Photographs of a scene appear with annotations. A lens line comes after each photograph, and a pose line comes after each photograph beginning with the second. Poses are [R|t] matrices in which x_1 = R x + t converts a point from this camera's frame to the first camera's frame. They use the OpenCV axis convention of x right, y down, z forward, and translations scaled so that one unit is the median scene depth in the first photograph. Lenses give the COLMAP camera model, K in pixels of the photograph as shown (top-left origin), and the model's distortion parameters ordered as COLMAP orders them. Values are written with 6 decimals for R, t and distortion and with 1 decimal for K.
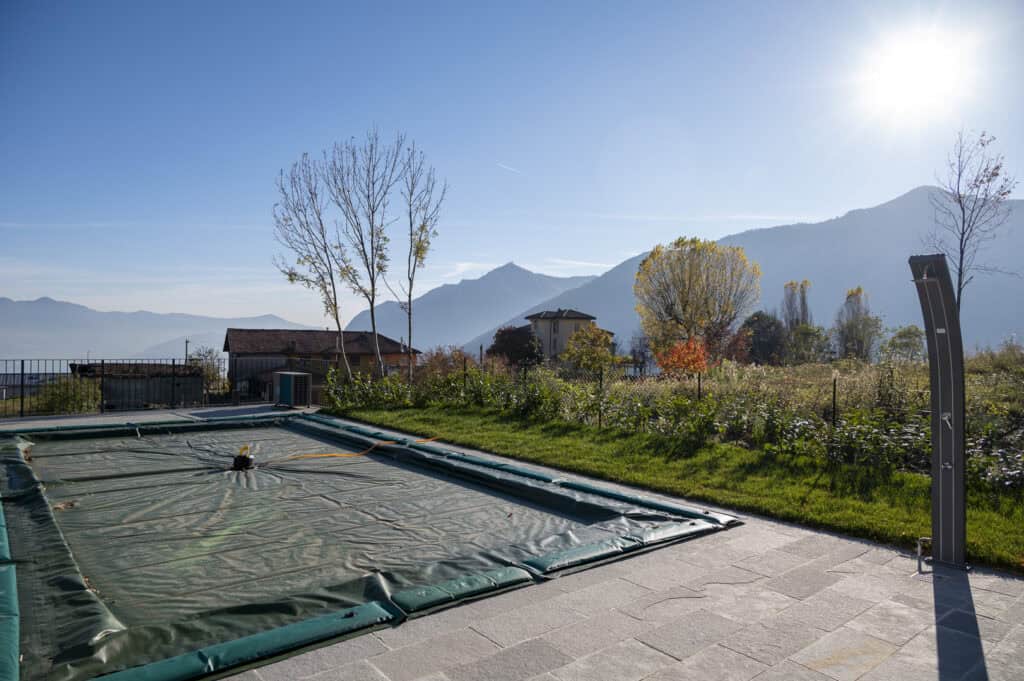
lens RADIAL K [[676.2, 0, 512.0], [0, 676.2, 340.5], [0, 0, 1]] dist [-0.004095, 0.001677]
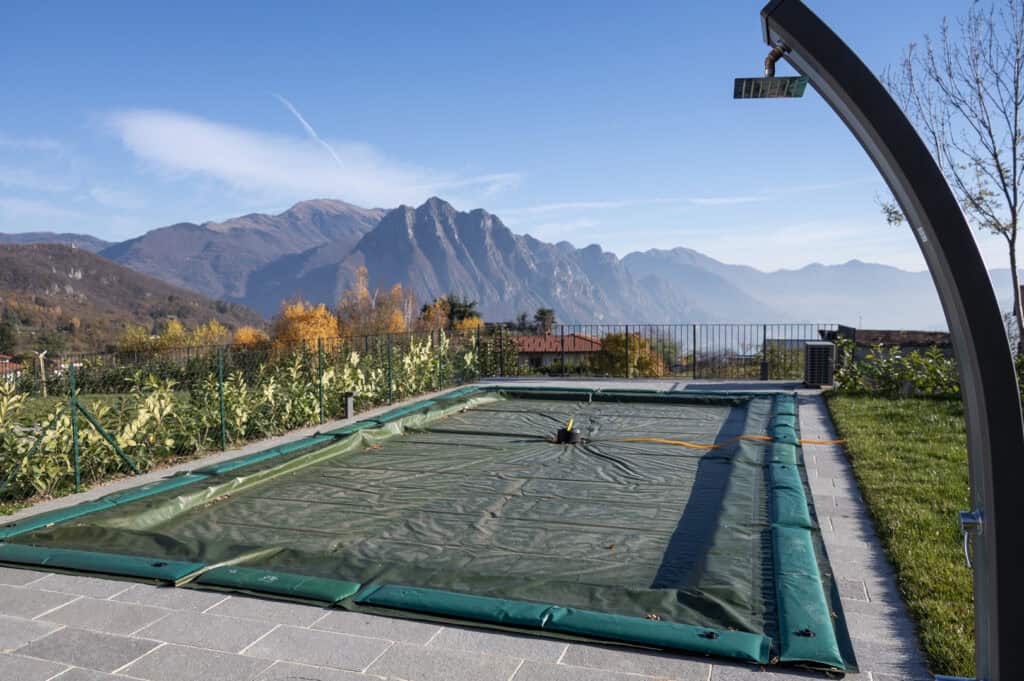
lens RADIAL K [[794.5, 0, 512.0], [0, 794.5, 340.5], [0, 0, 1]] dist [-0.001794, 0.001186]
pose [[0.509190, 0.018358, -0.860459, 0.682493], [0.021812, 0.999176, 0.034225, 0.014637], [0.860378, -0.036196, 0.508370, 0.526445]]
